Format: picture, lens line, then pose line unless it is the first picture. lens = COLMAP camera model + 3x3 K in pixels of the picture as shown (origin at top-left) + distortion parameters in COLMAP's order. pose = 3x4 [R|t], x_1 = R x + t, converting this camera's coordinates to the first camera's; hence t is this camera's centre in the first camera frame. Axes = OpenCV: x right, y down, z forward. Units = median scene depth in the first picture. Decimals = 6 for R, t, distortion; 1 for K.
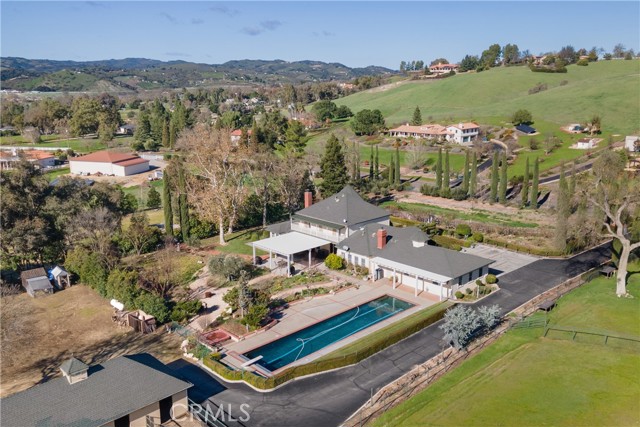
lens RADIAL K [[534.9, 0, 320.0], [0, 534.9, 213.5], [0, 0, 1]] dist [0.043650, -0.003289]
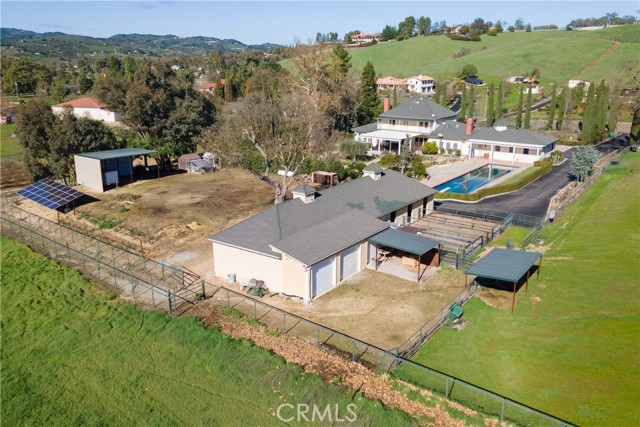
lens RADIAL K [[513.3, 0, 320.0], [0, 513.3, 213.5], [0, 0, 1]] dist [0.042890, 0.000645]
pose [[0.985970, -0.033304, 0.163567, -0.126456], [0.023837, 0.997943, 0.059506, 0.049736], [-0.165212, -0.054773, 0.984736, -0.038749]]
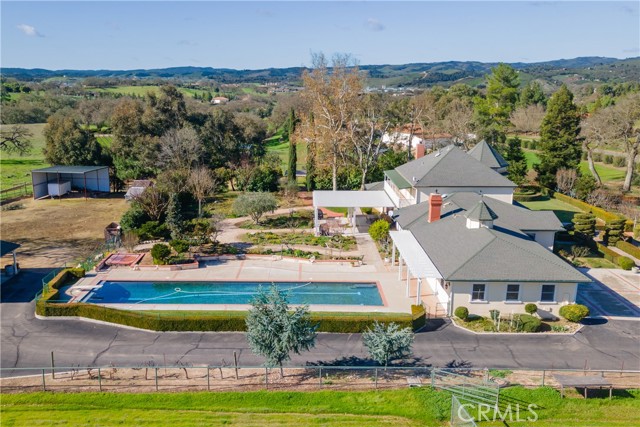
lens RADIAL K [[513.3, 0, 320.0], [0, 513.3, 213.5], [0, 0, 1]] dist [0.042890, 0.000645]
pose [[0.713577, 0.167368, -0.680291, 0.131293], [-0.161909, 0.984154, 0.072295, 0.008724], [0.681611, 0.058557, 0.729368, 0.128581]]
